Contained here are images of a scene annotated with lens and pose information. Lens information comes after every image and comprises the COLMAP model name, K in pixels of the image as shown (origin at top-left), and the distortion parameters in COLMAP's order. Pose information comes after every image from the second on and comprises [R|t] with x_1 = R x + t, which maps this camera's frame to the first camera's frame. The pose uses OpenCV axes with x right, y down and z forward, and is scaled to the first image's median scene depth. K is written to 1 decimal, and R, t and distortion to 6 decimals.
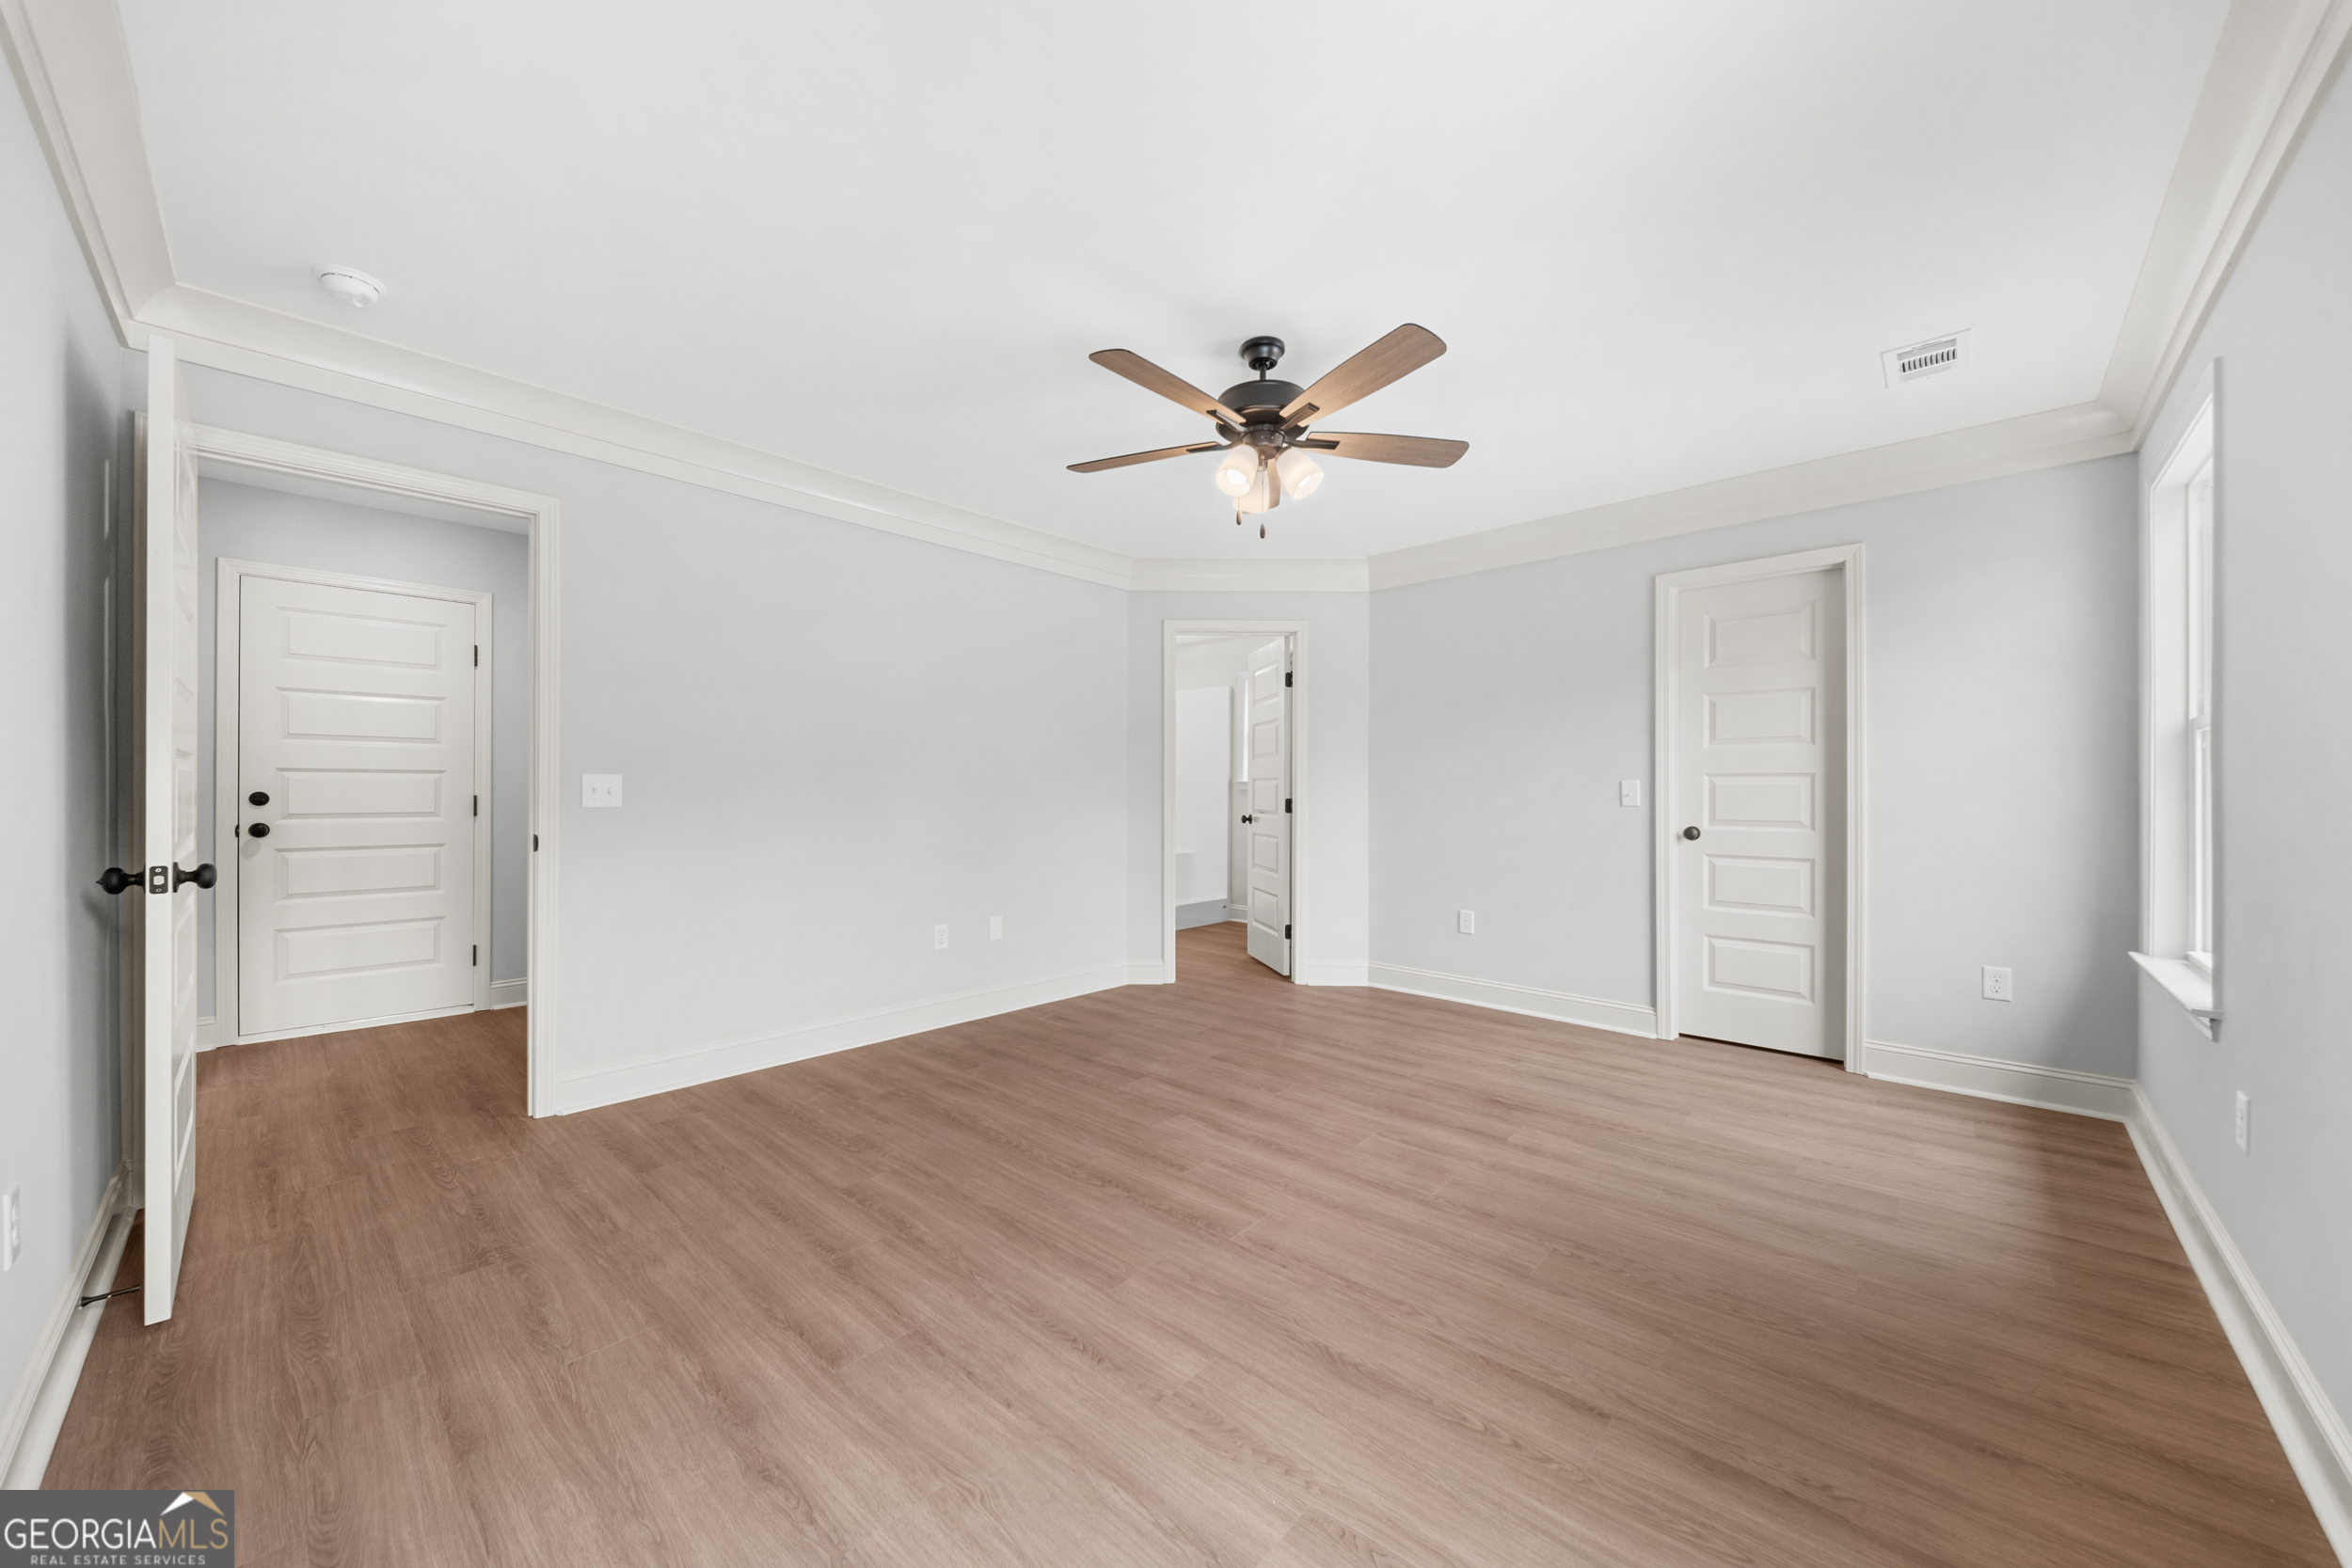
lens RADIAL K [[835.9, 0, 1162.2], [0, 835.9, 789.7], [0, 0, 1]] dist [0.008297, -0.000113]
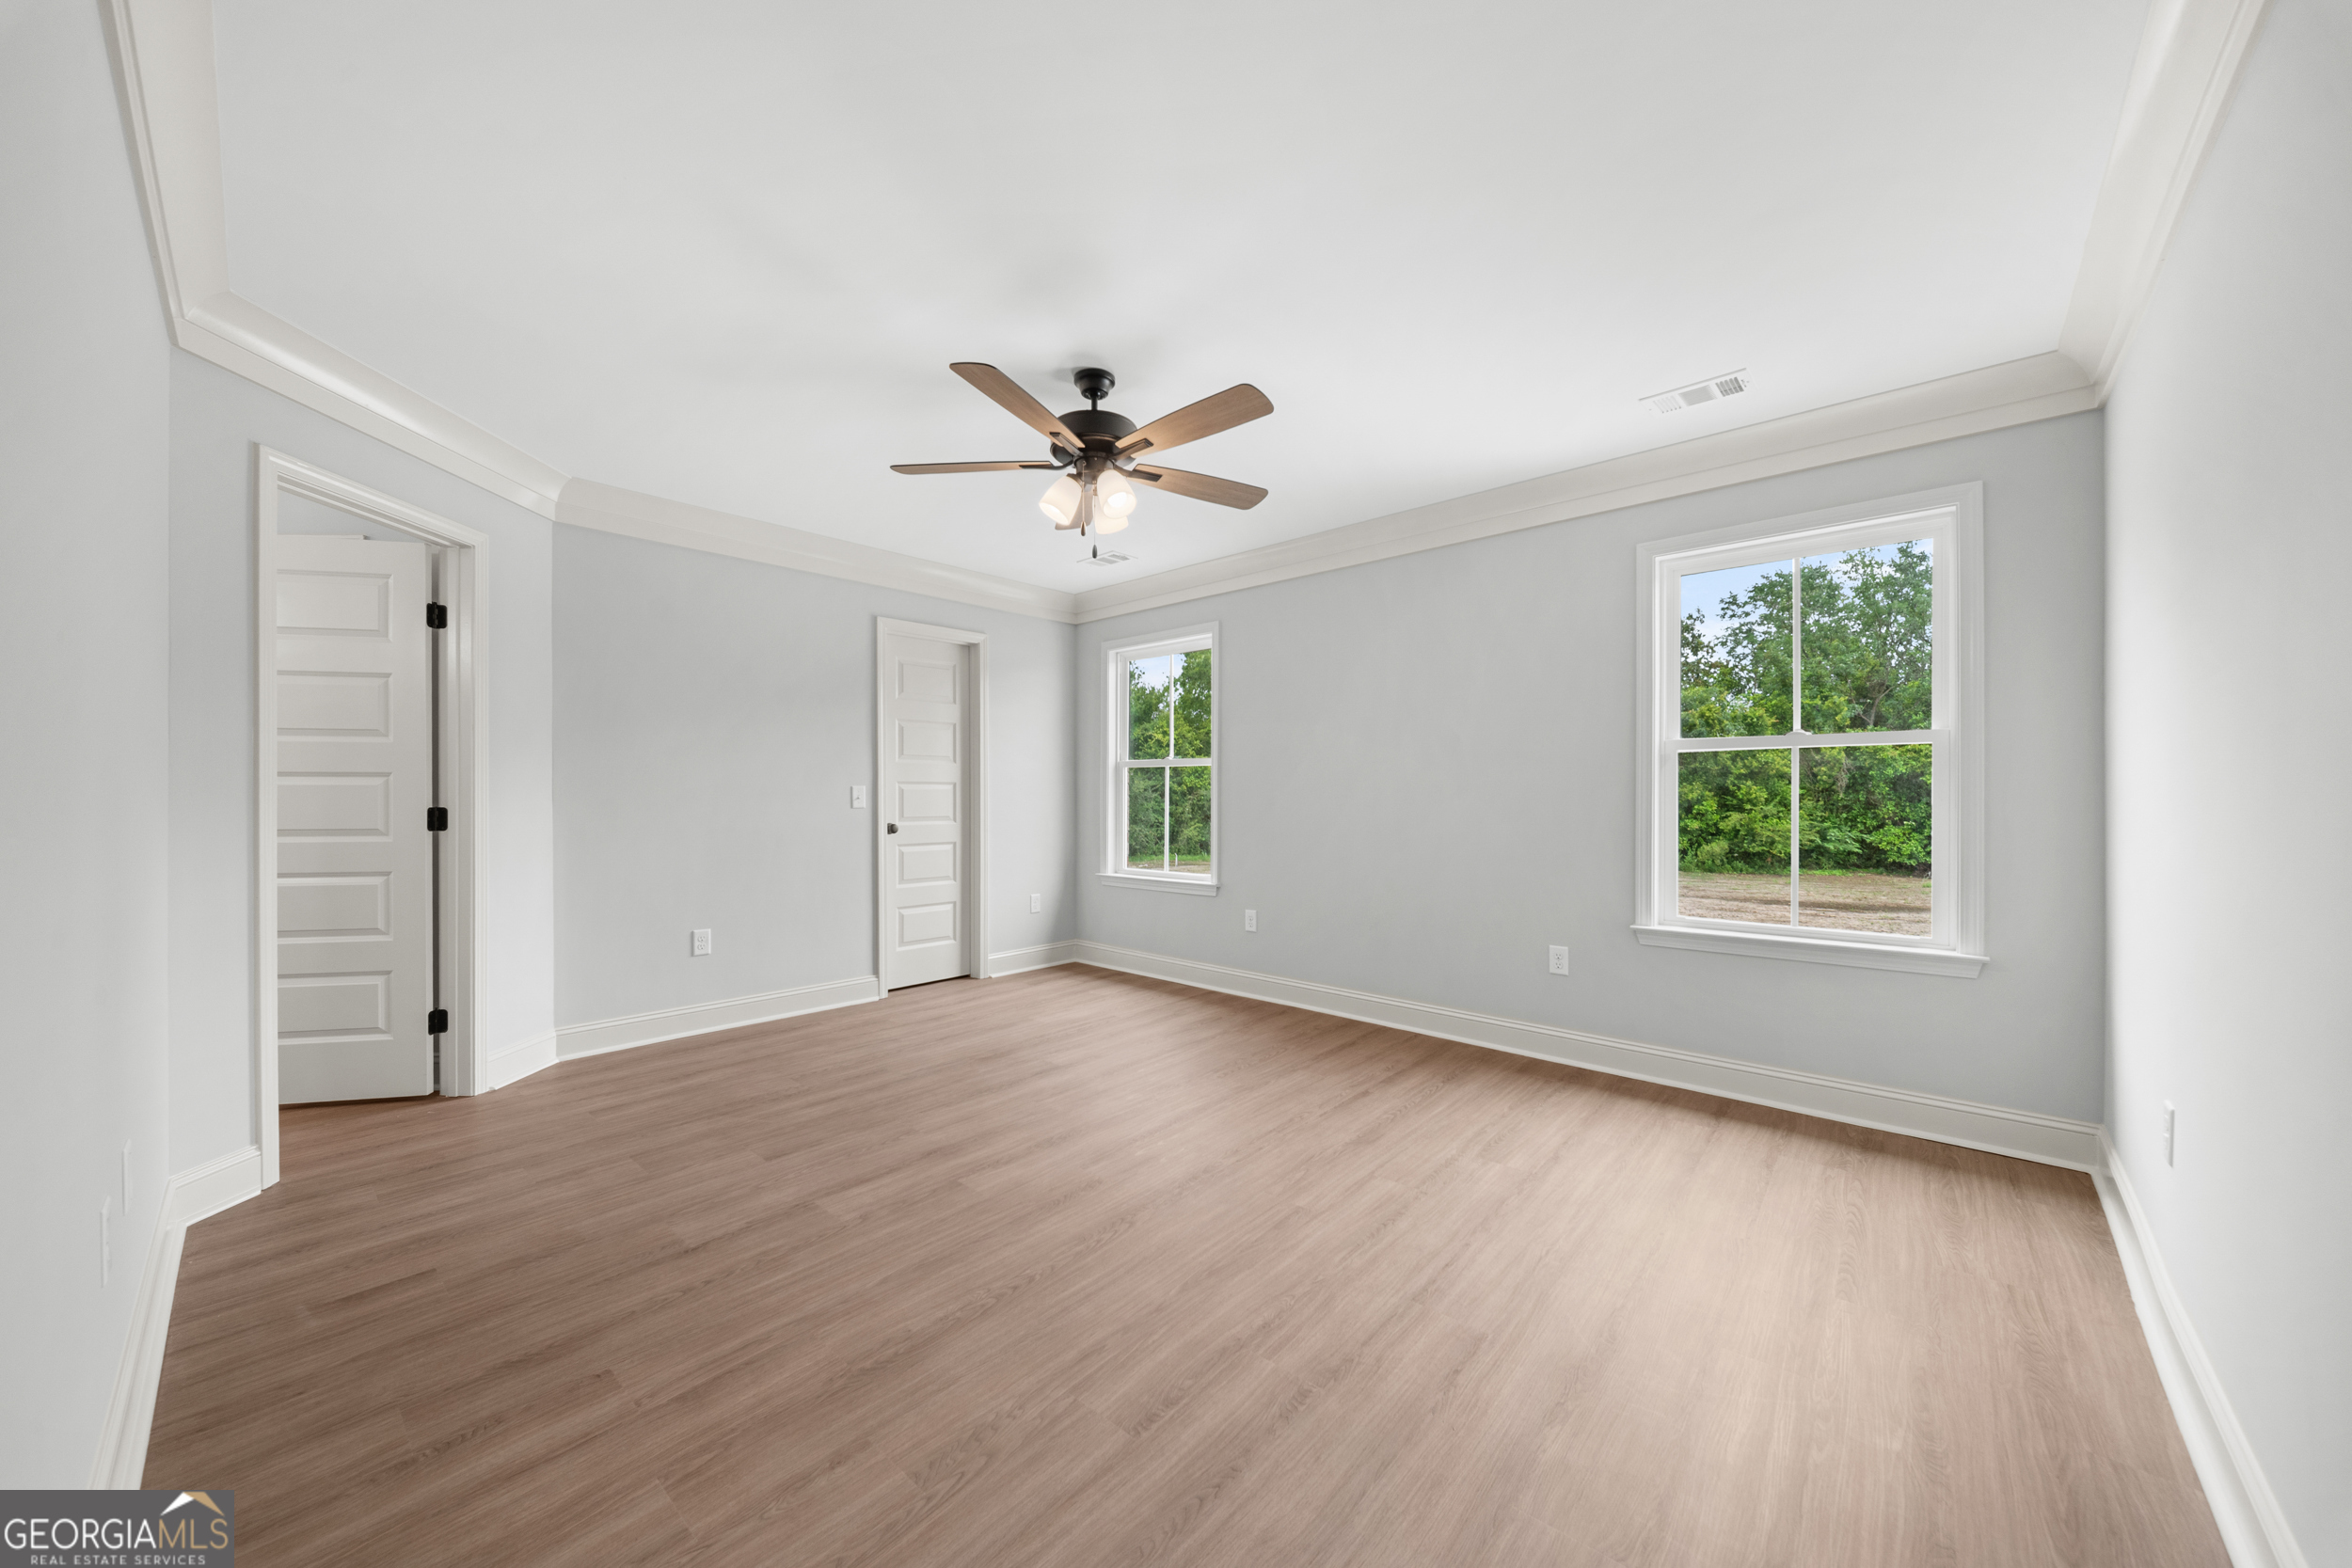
lens RADIAL K [[835.9, 0, 1162.2], [0, 835.9, 789.7], [0, 0, 1]] dist [0.008297, -0.000113]
pose [[-0.007187, 0.004367, 0.999965, -0.693000], [-0.001392, 0.999989, -0.004377, -0.001074], [-0.999973, -0.001424, -0.007181, 0.674887]]
